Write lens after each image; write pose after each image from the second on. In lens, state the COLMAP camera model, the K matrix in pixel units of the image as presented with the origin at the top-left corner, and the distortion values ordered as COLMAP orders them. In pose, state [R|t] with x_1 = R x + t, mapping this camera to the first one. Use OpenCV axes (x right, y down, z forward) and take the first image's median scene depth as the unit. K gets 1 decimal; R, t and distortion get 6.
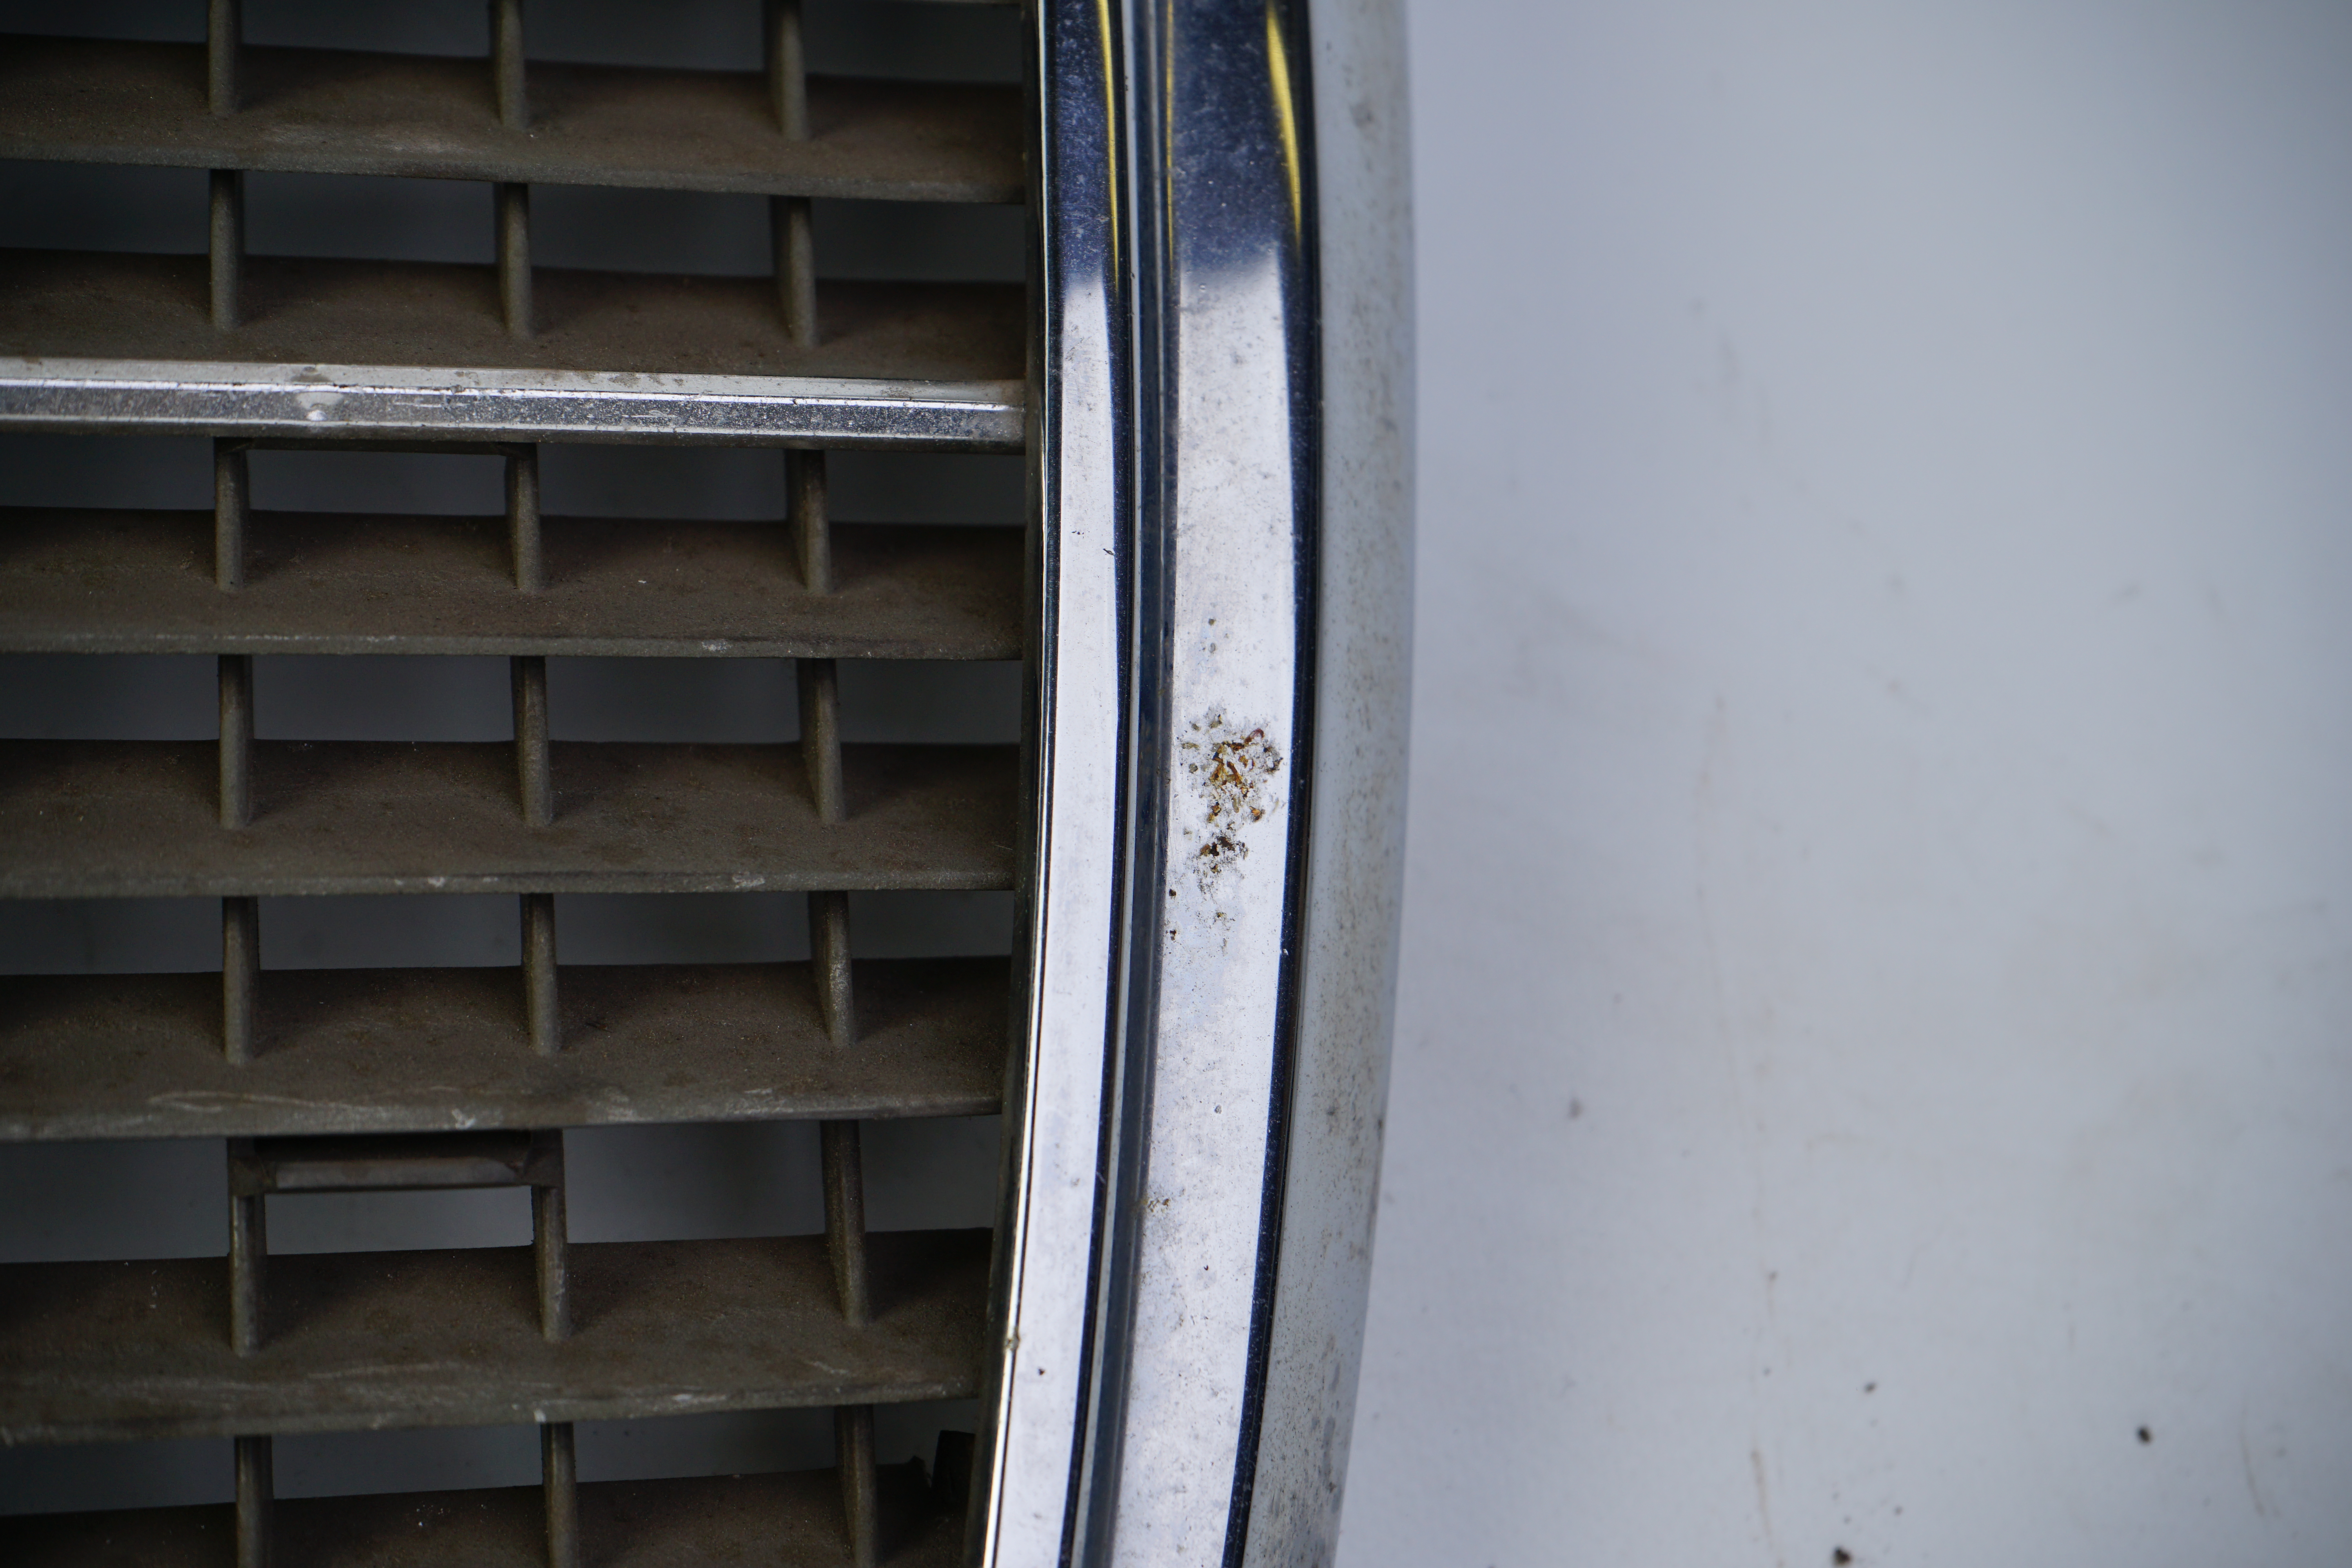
lens RADIAL K [[4848.3, 0, 1164.2], [0, 4848.3, 784.6], [0, 0, 1]] dist [-0.100919, 0.000000]
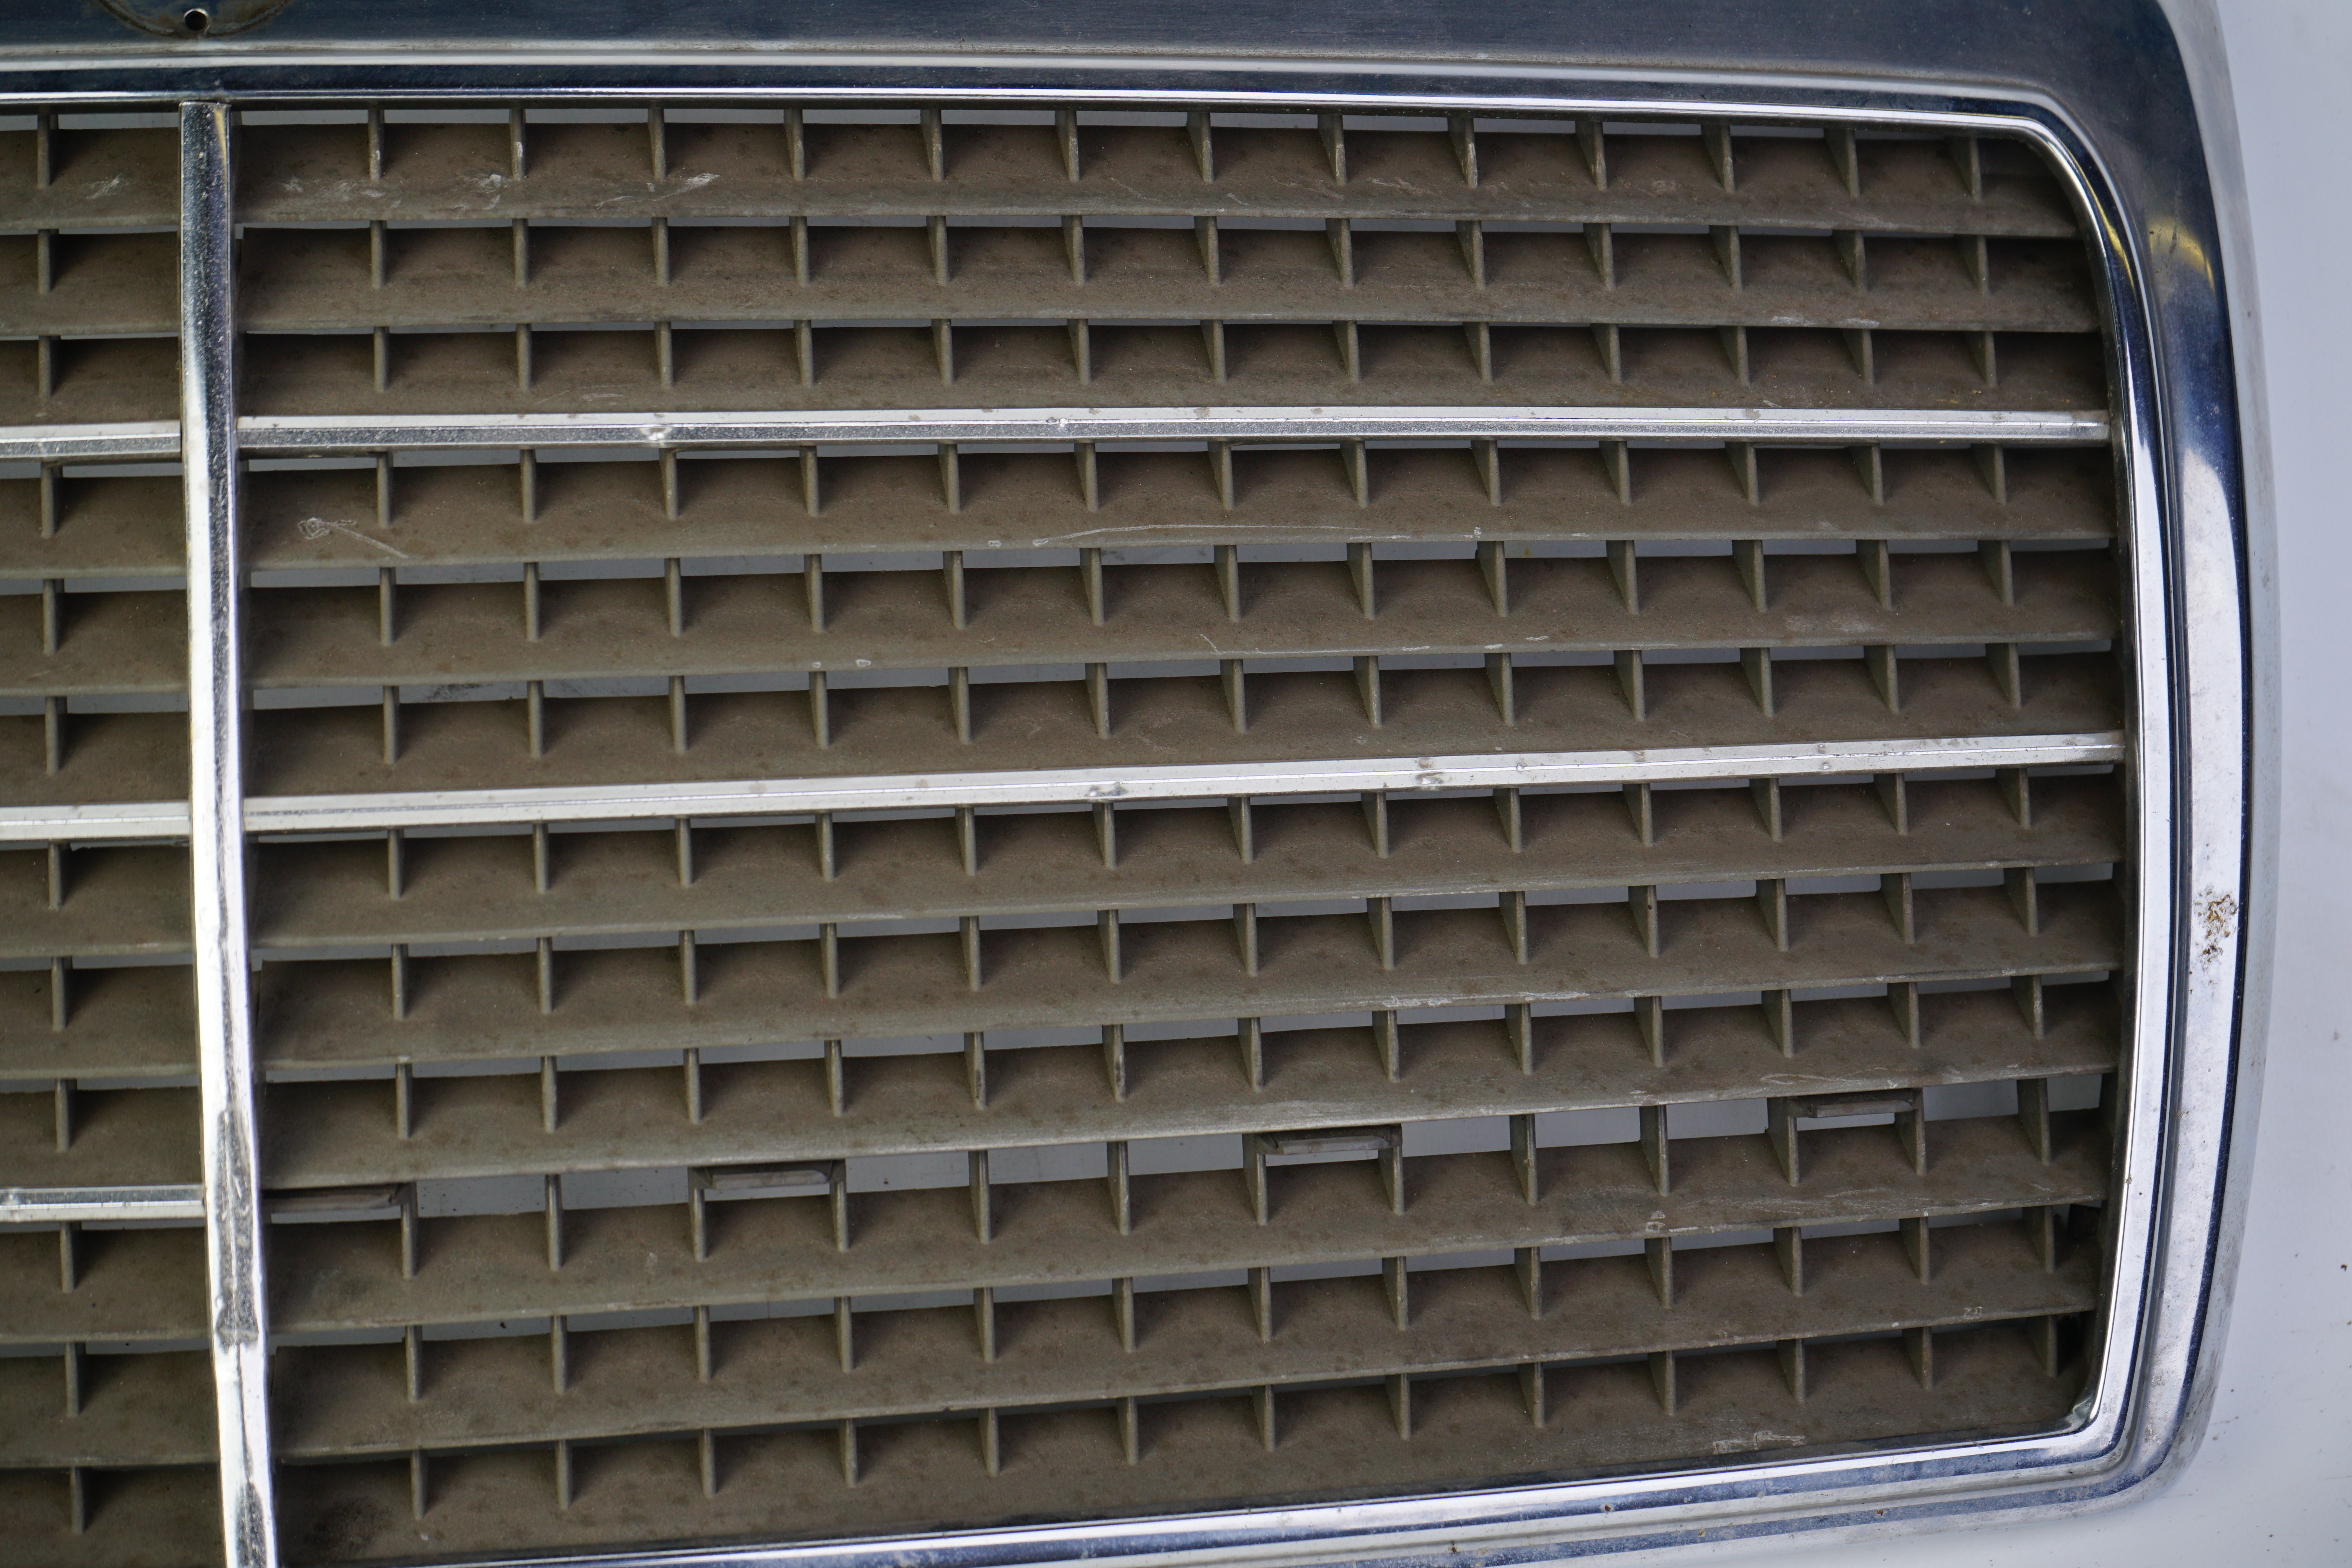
lens RADIAL K [[4848.3, 0, 1176.8], [0, 4848.3, 798.8], [0, 0, 1]] dist [-0.100919, 0.000000]
pose [[0.999823, 0.009654, -0.016159, -0.431932], [-0.006785, 0.985594, 0.168991, -0.430656], [0.017557, -0.168852, 0.985485, -1.183723]]
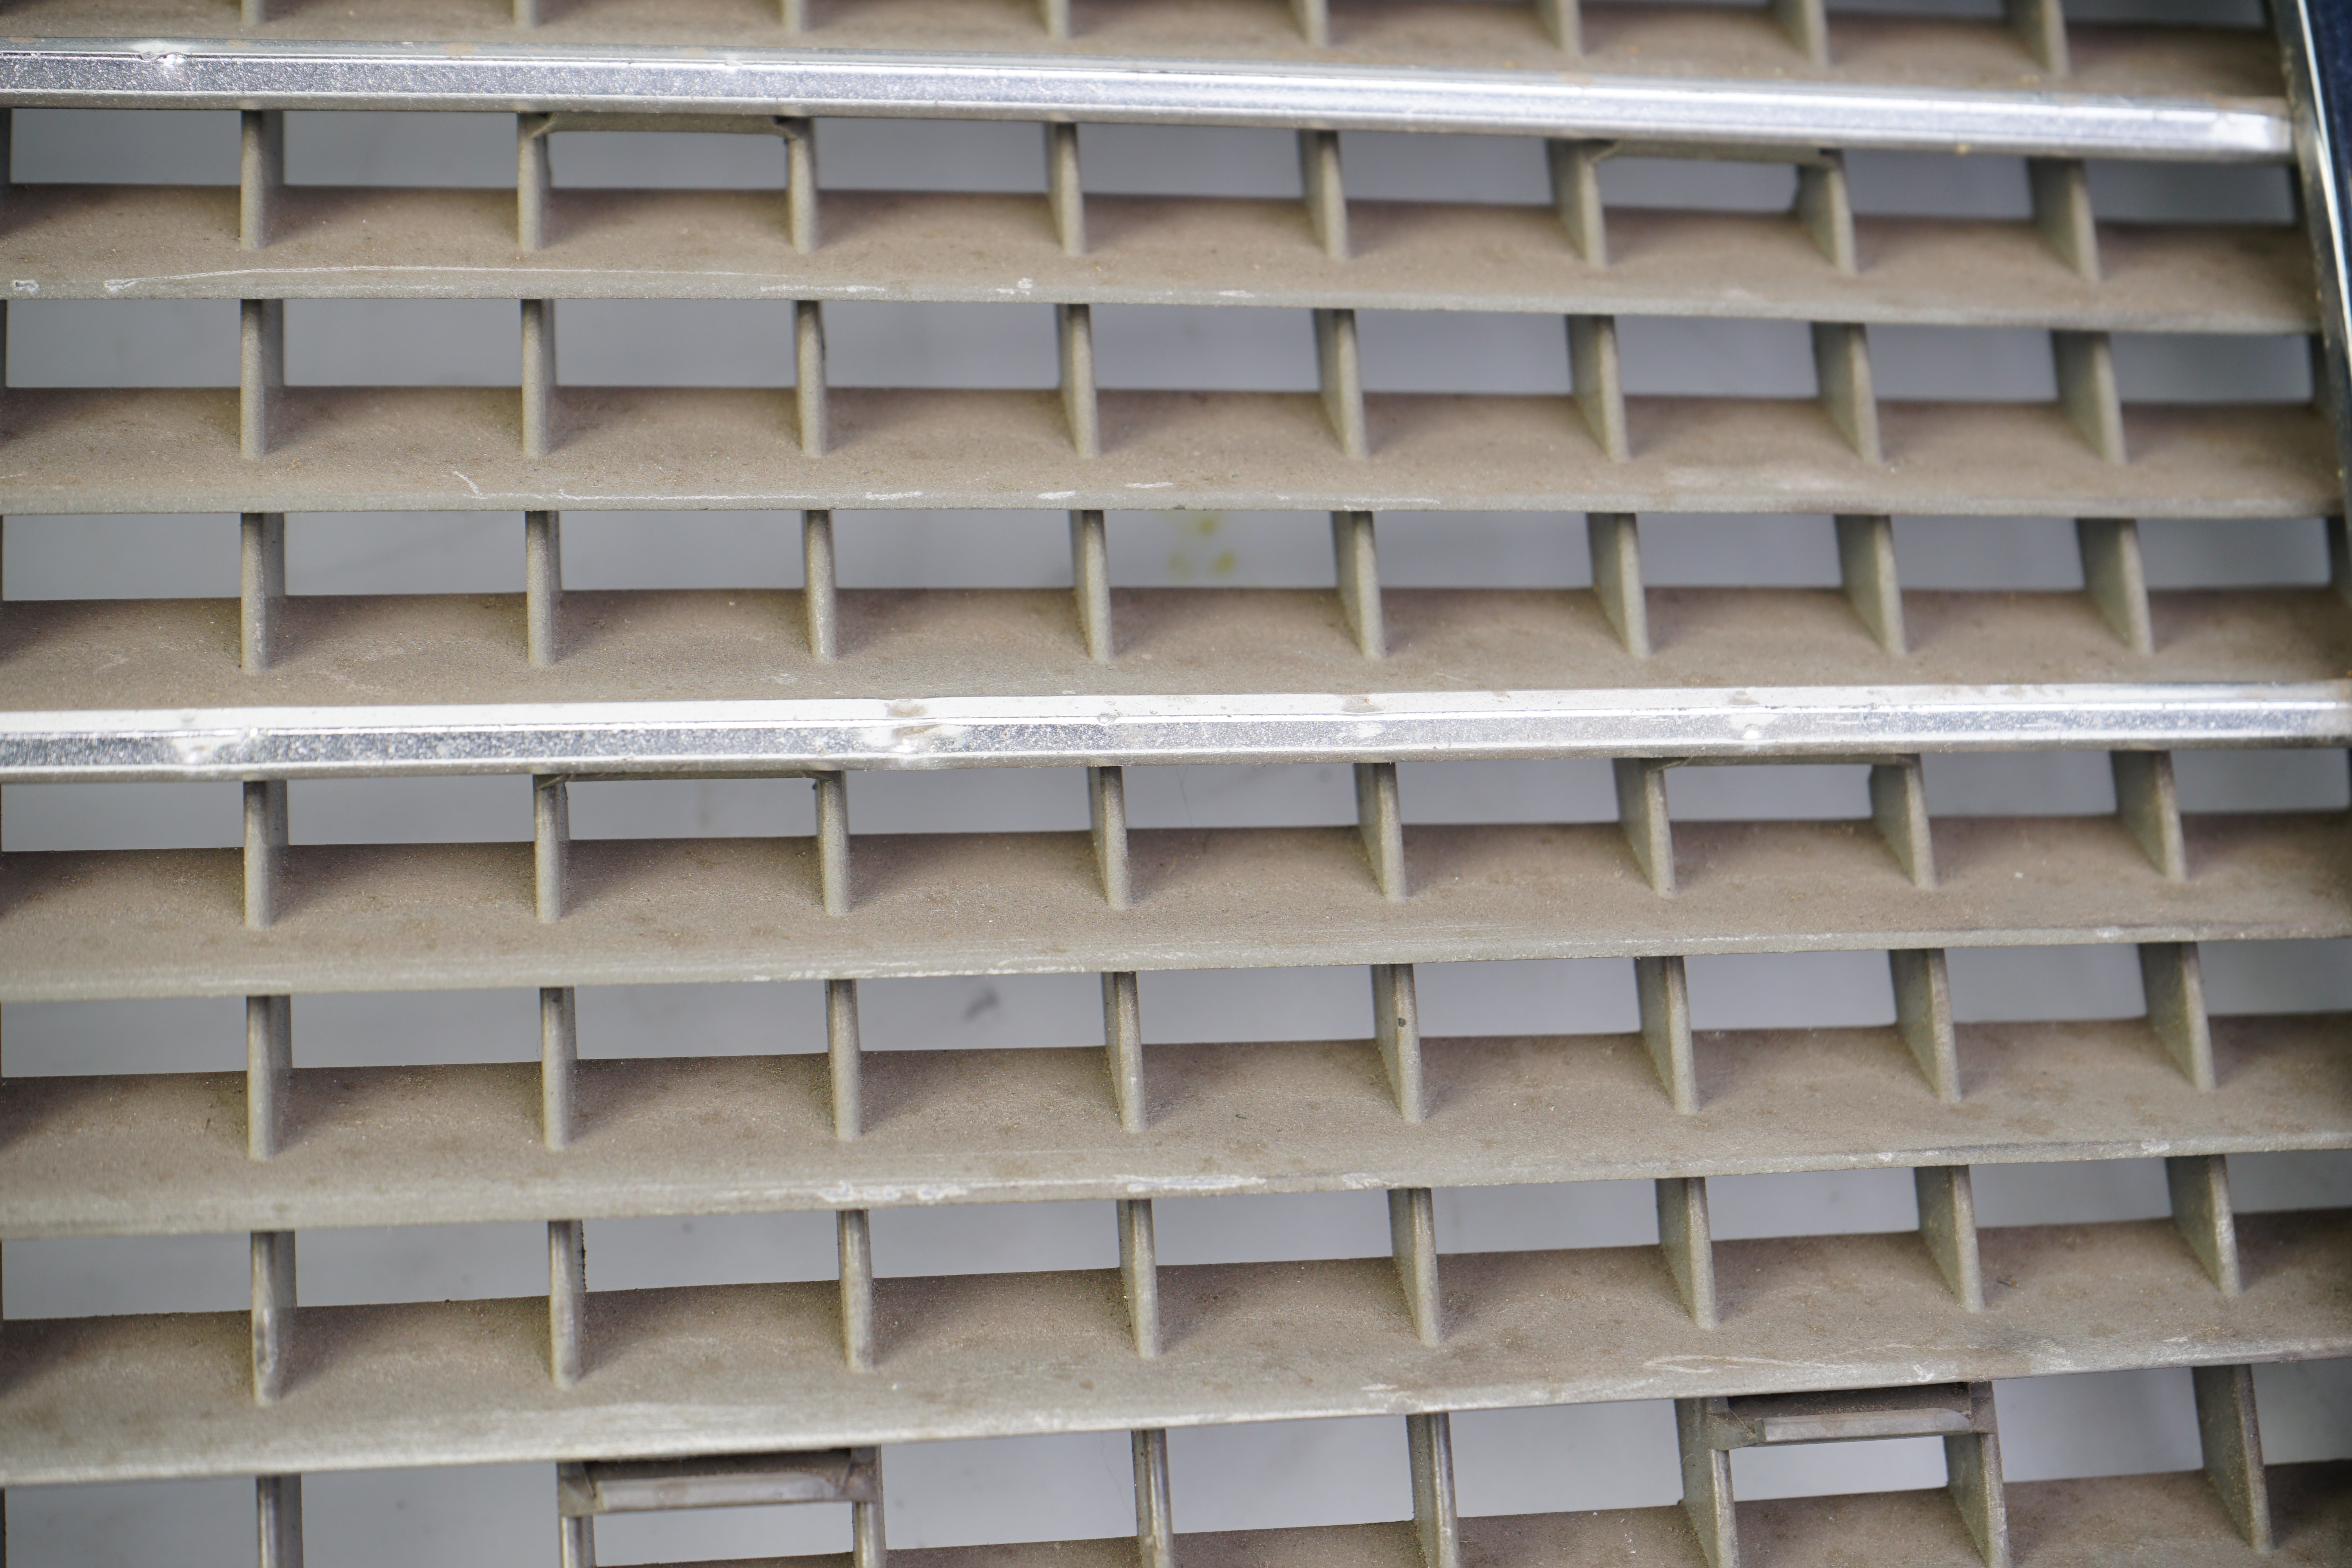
lens RADIAL K [[4848.3, 0, 1197.0], [0, 4848.3, 800.5], [0, 0, 1]] dist [-0.100919, 0.000000]
pose [[0.996285, -0.032030, -0.079940, -0.210646], [0.028663, 0.998667, -0.042926, -0.017644], [0.081208, 0.040475, 0.995875, -0.105215]]
